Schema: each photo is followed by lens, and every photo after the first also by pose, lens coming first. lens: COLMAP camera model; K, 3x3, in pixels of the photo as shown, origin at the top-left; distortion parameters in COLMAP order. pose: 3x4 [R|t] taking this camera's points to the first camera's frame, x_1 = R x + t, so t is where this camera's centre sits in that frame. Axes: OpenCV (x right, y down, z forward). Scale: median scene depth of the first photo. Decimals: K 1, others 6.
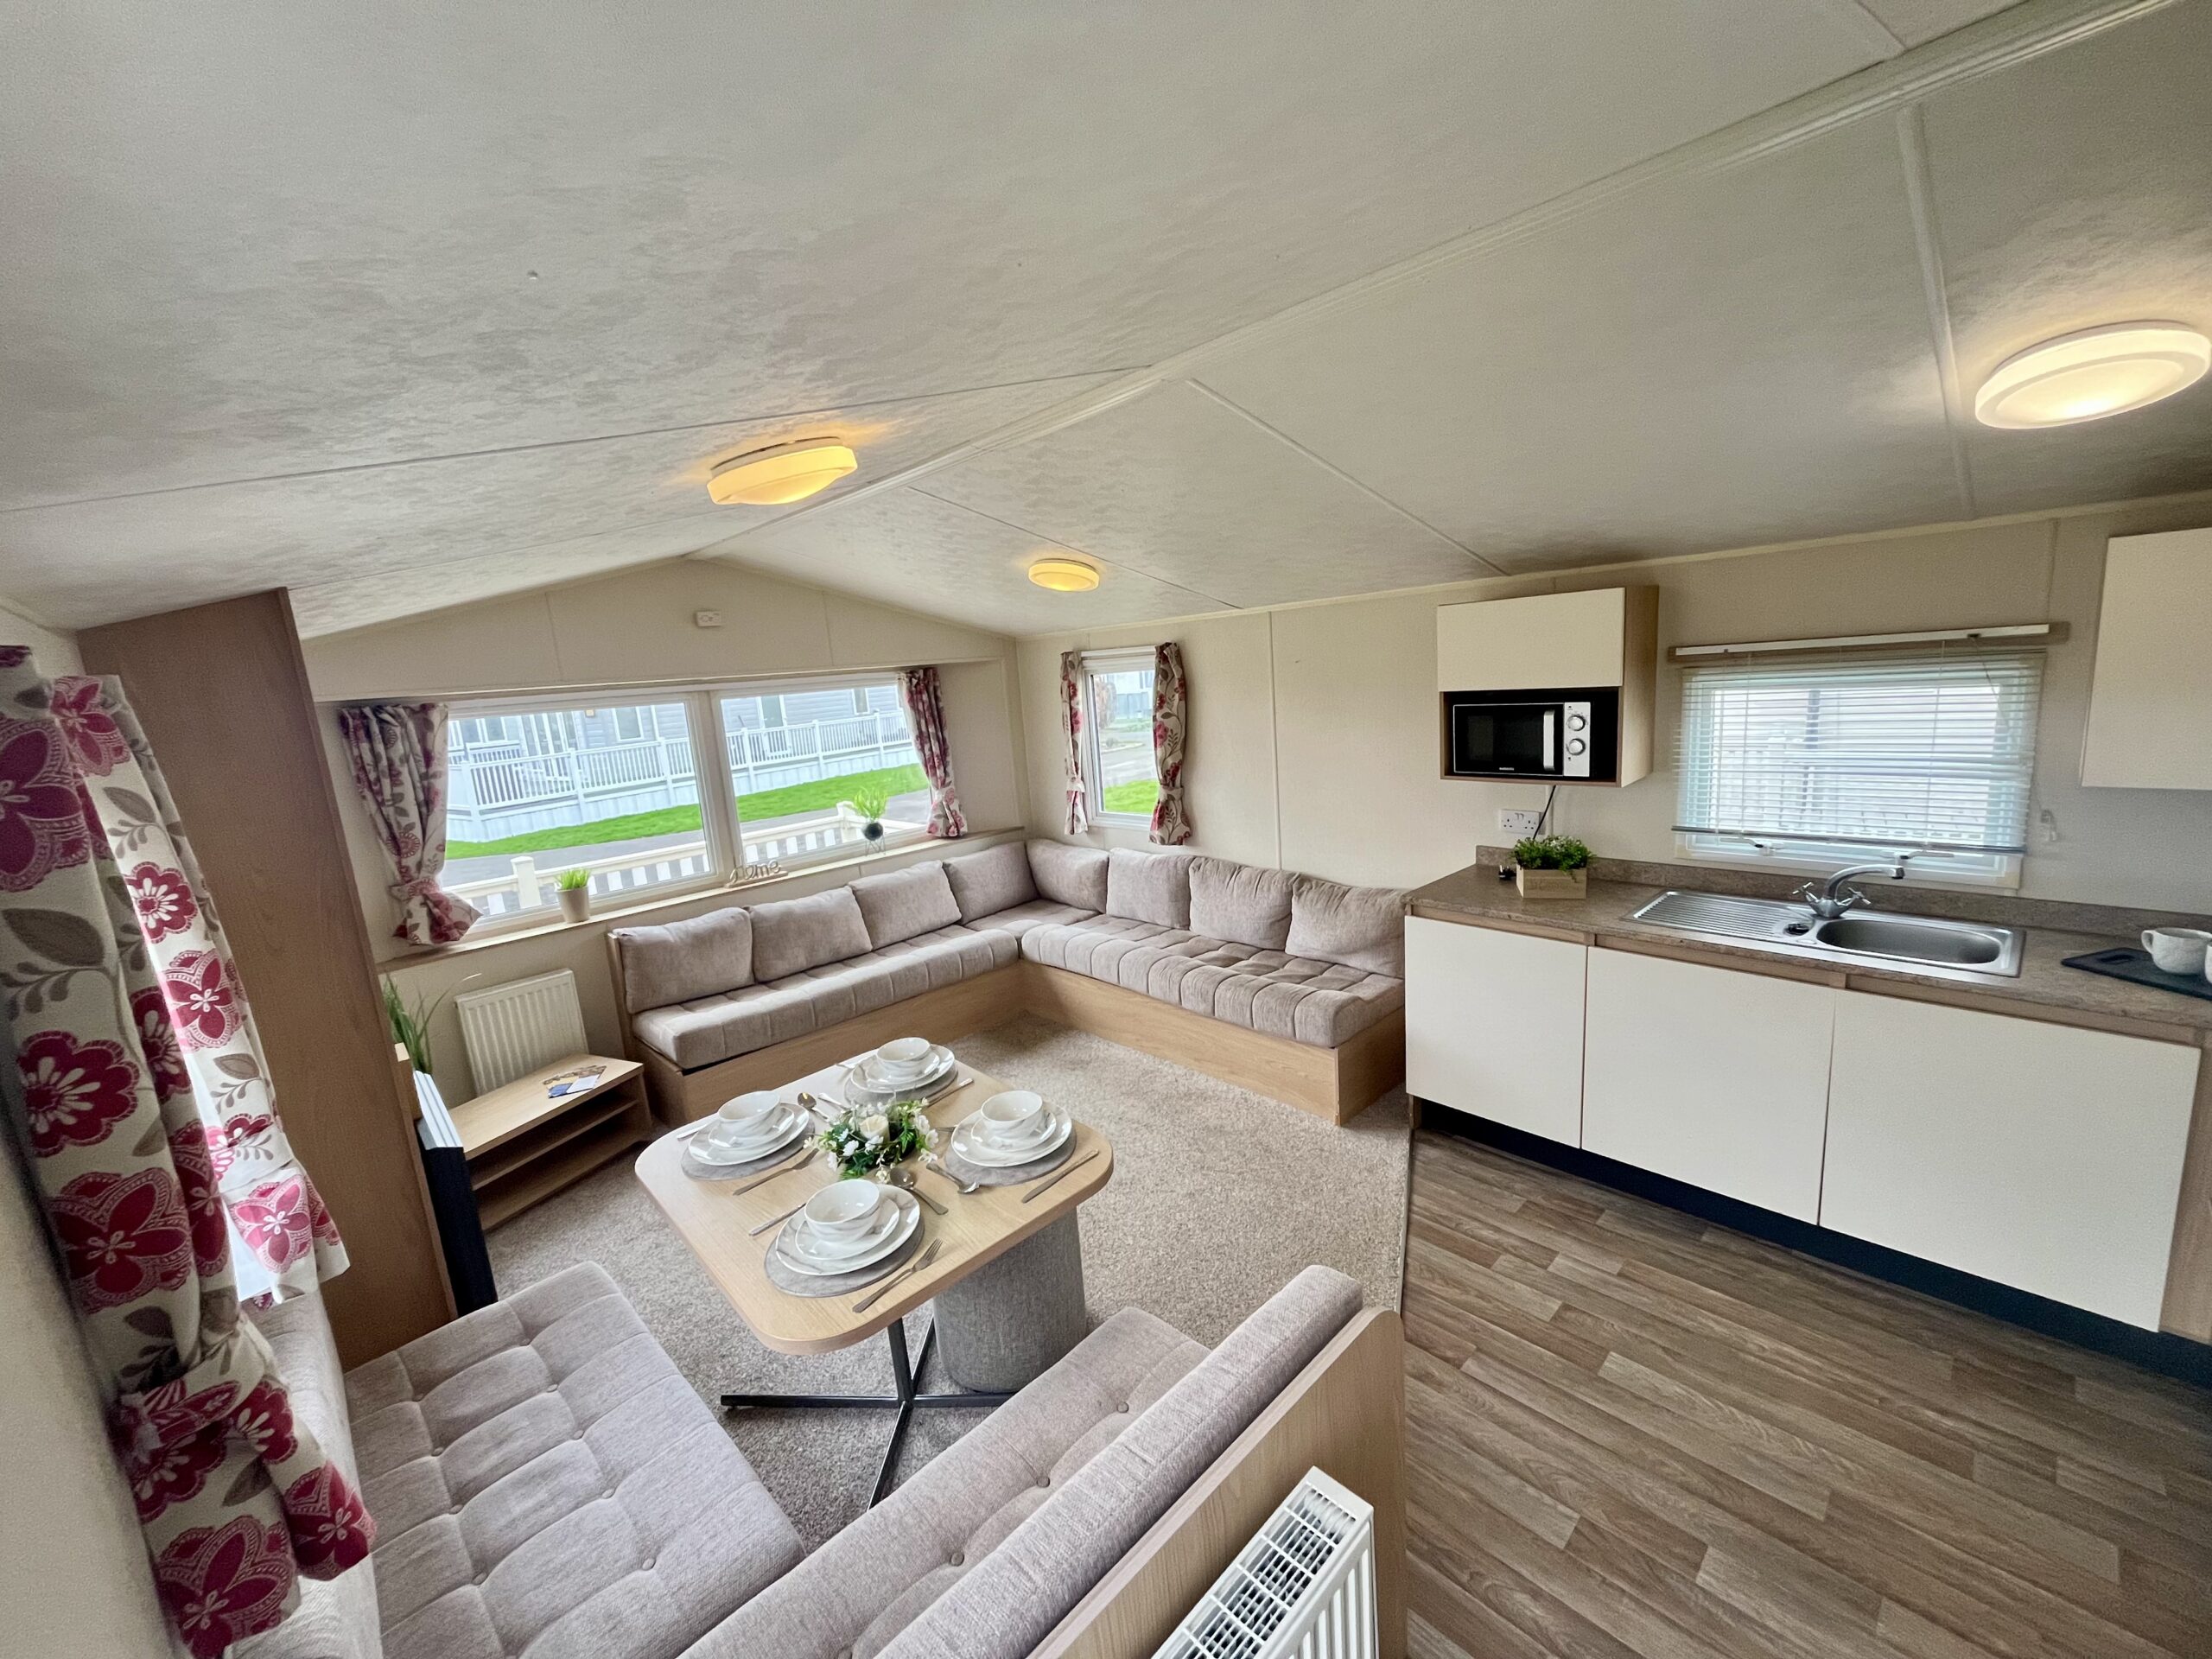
lens RADIAL K [[887.7, 0, 1114.7], [0, 887.7, 824.5], [0, 0, 1]] dist [-0.005708, 0.001223]
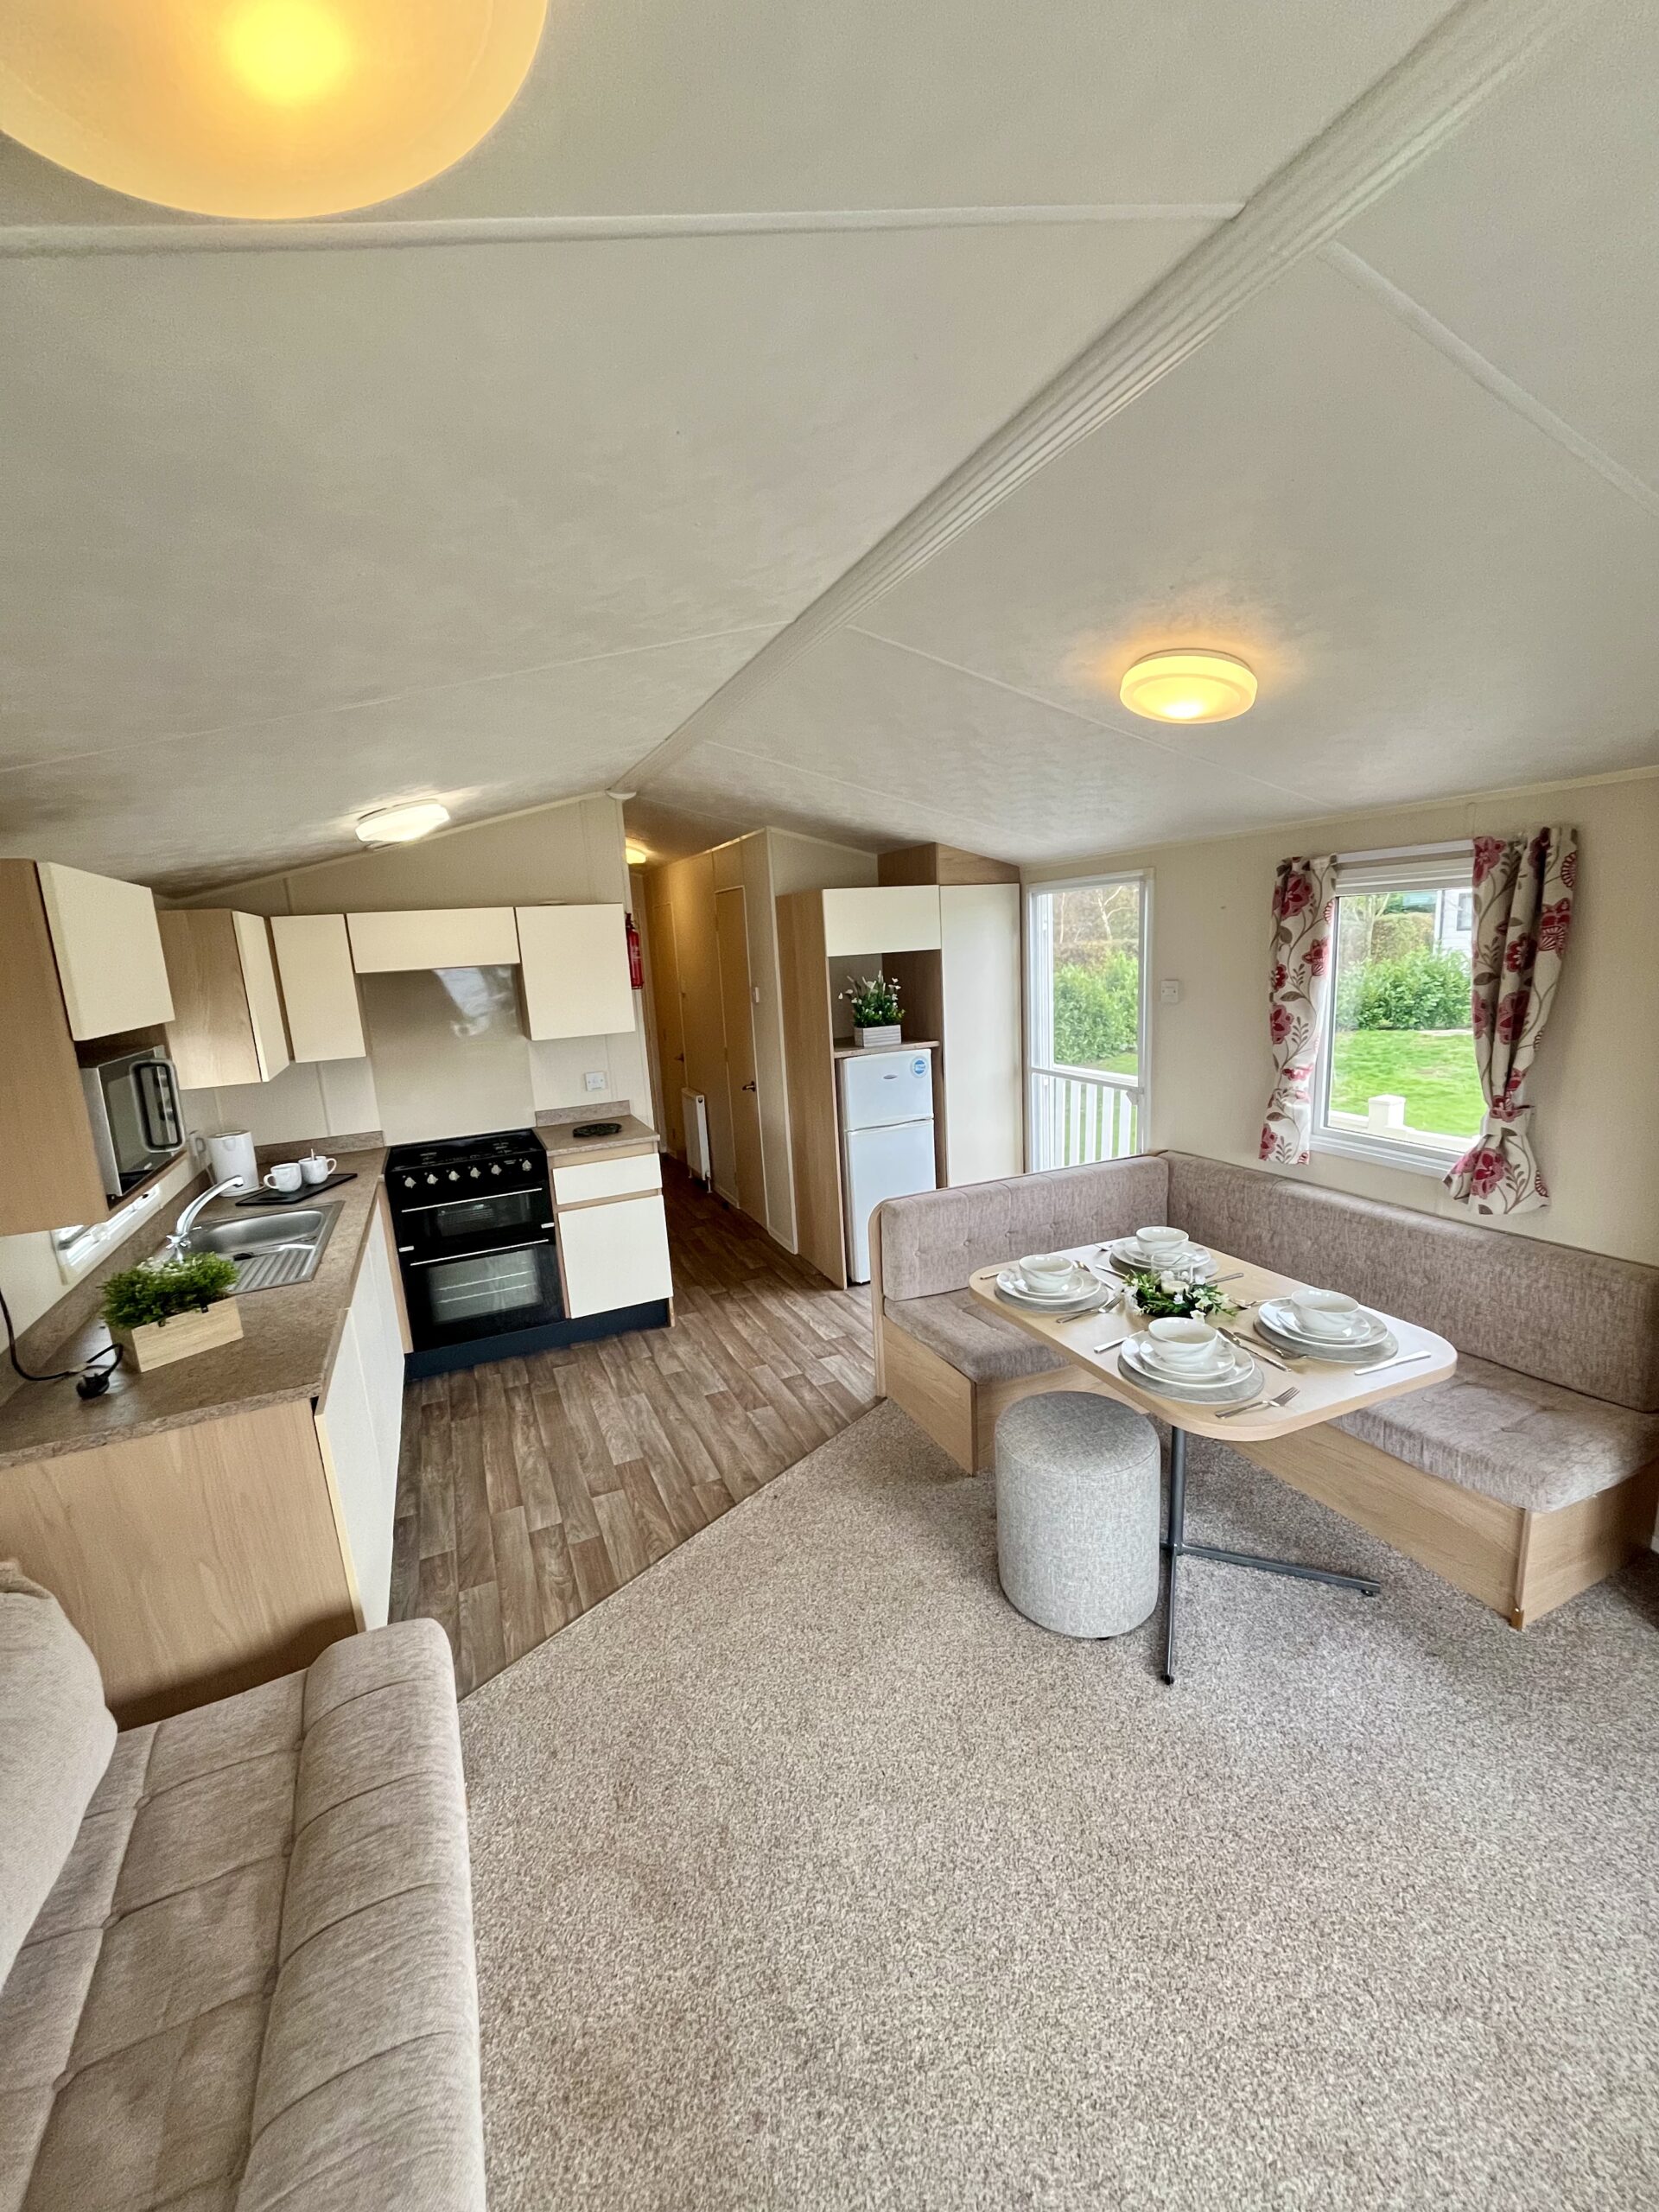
lens RADIAL K [[888.6, 0, 833.7], [0, 888.6, 1114.0], [0, 0, 1]] dist [-0.002841, 0.000593]
pose [[-0.932381, 0.057455, 0.356883, -0.218990], [0.183285, 0.926105, 0.329751, -0.236136], [-0.311565, 0.372864, -0.874013, 1.563271]]
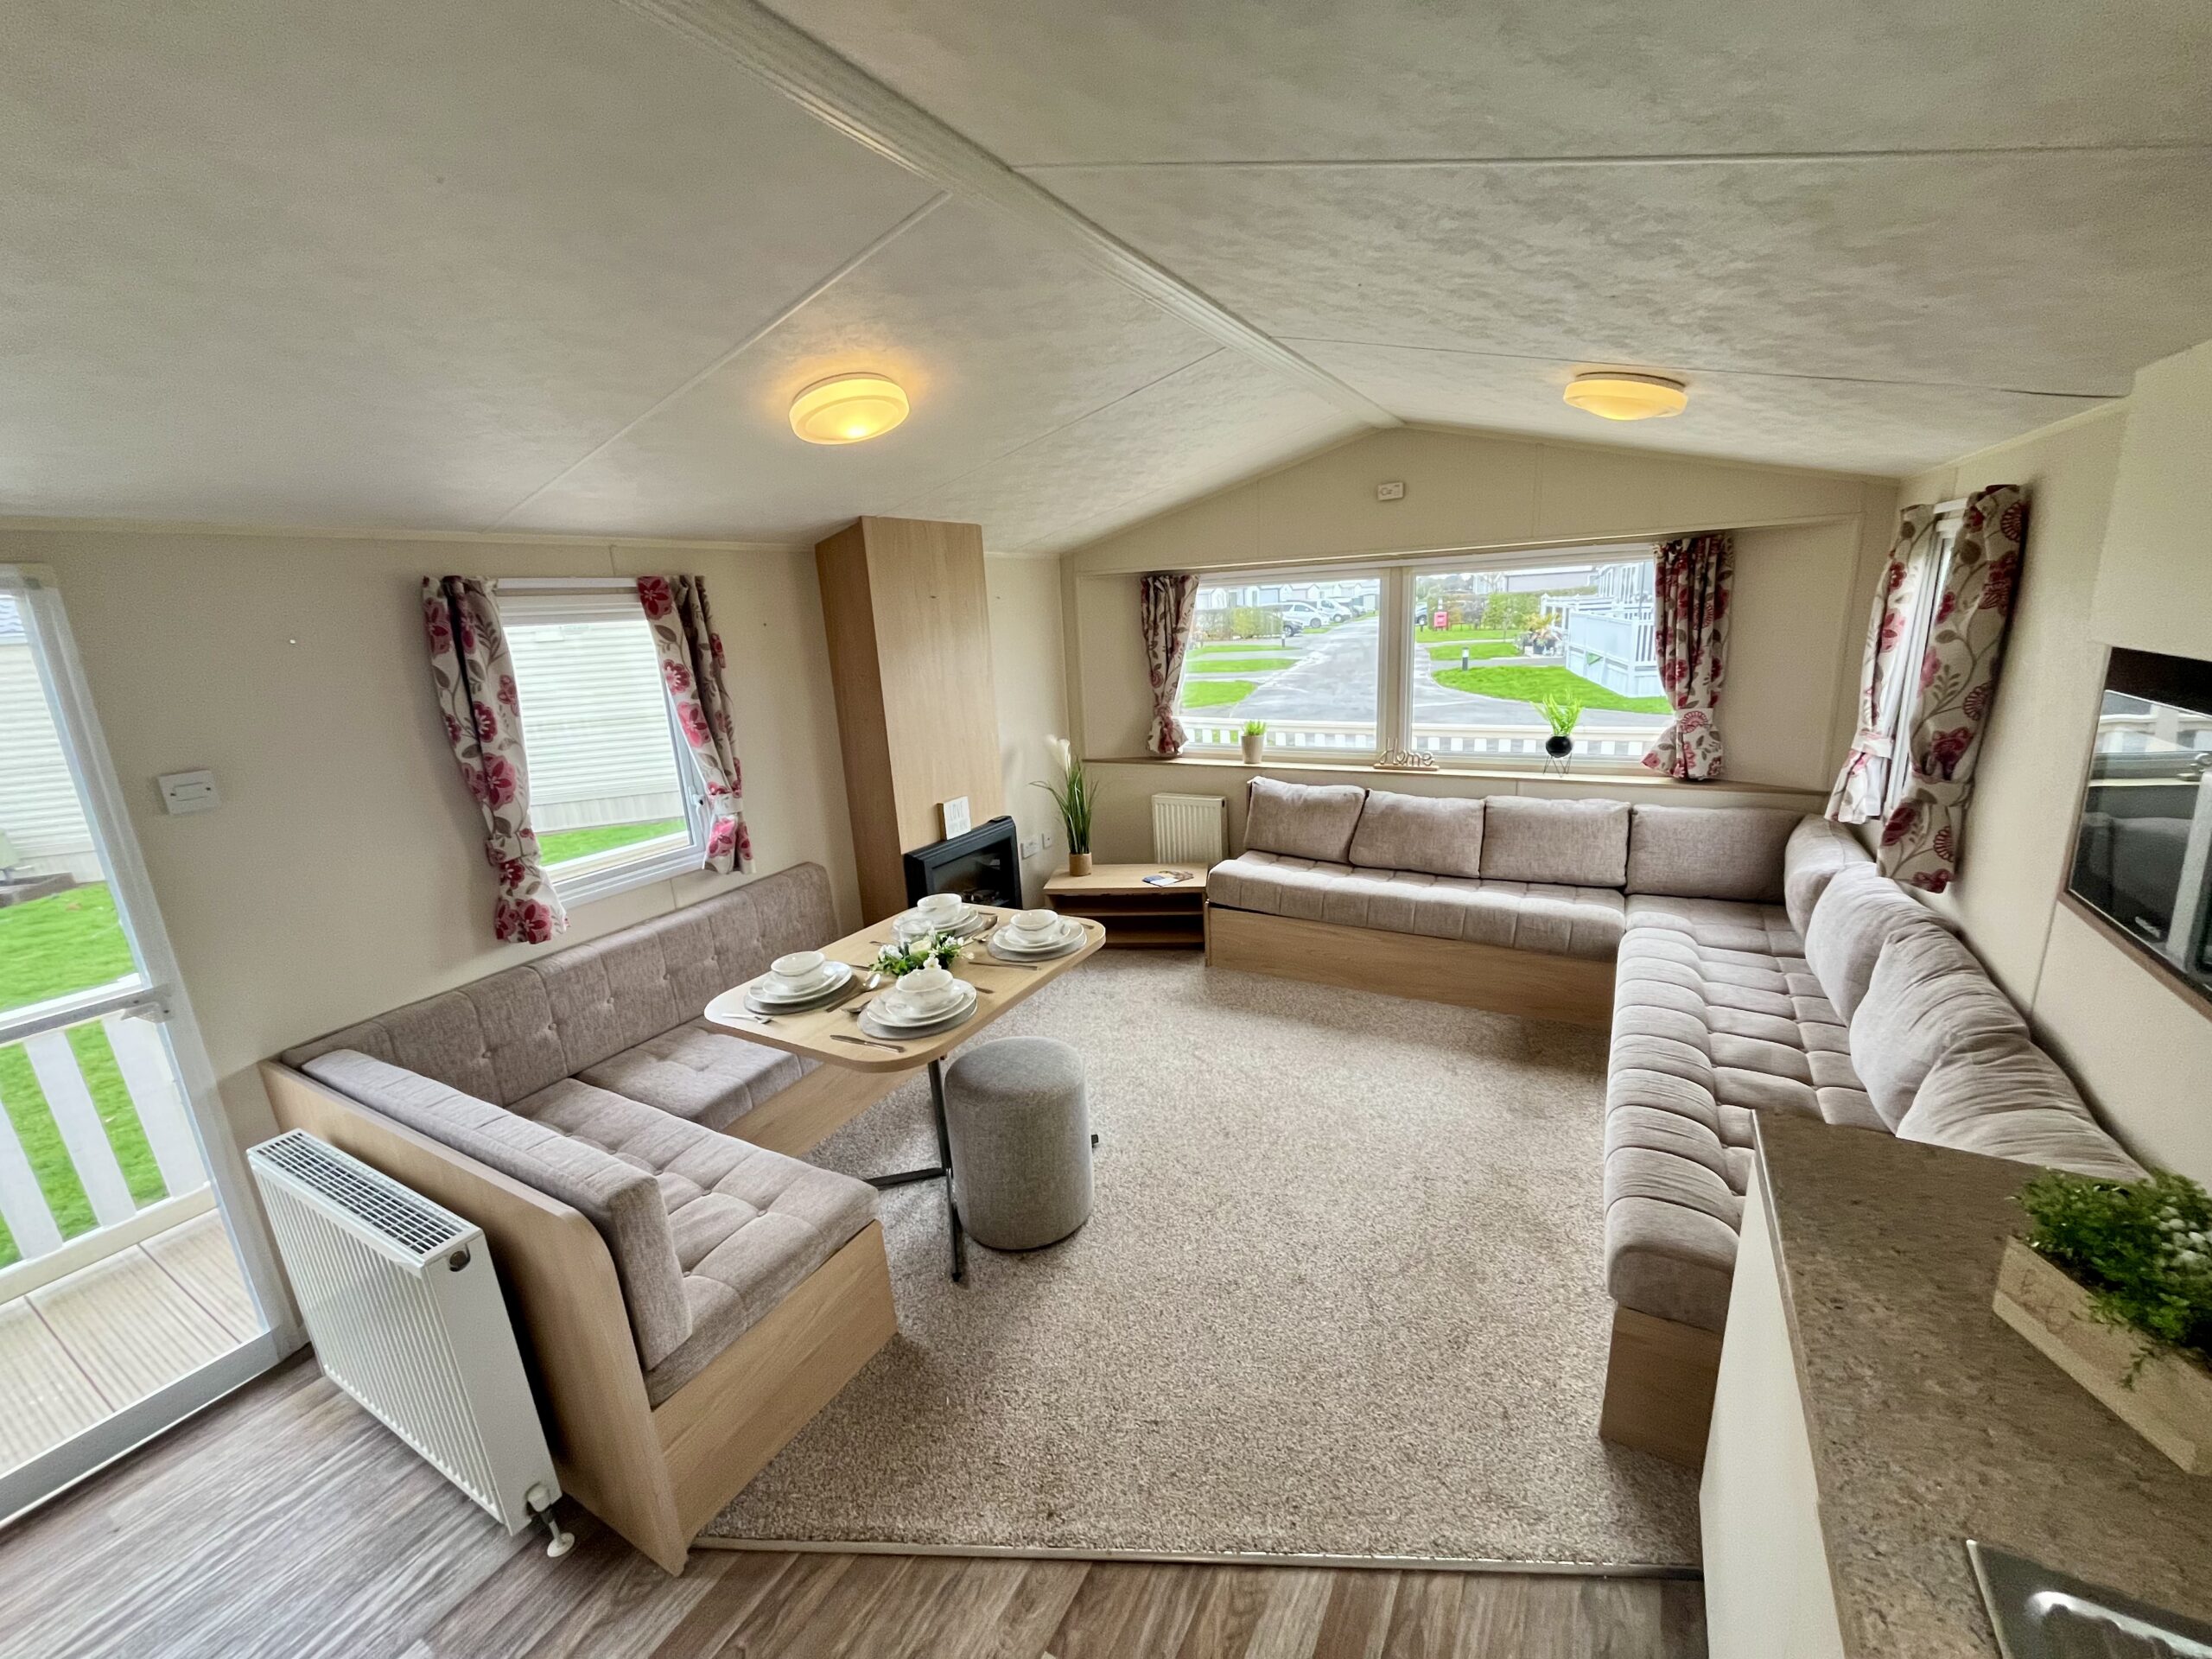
lens RADIAL K [[892.4, 0, 1115.8], [0, 892.4, 824.0], [0, 0, 1]] dist [0.007750, 0.000170]
pose [[0.284568, 0.288049, -0.914357, 0.704188], [-0.136586, 0.956243, 0.258736, -0.147812], [0.948876, 0.051260, 0.311459, 0.662270]]
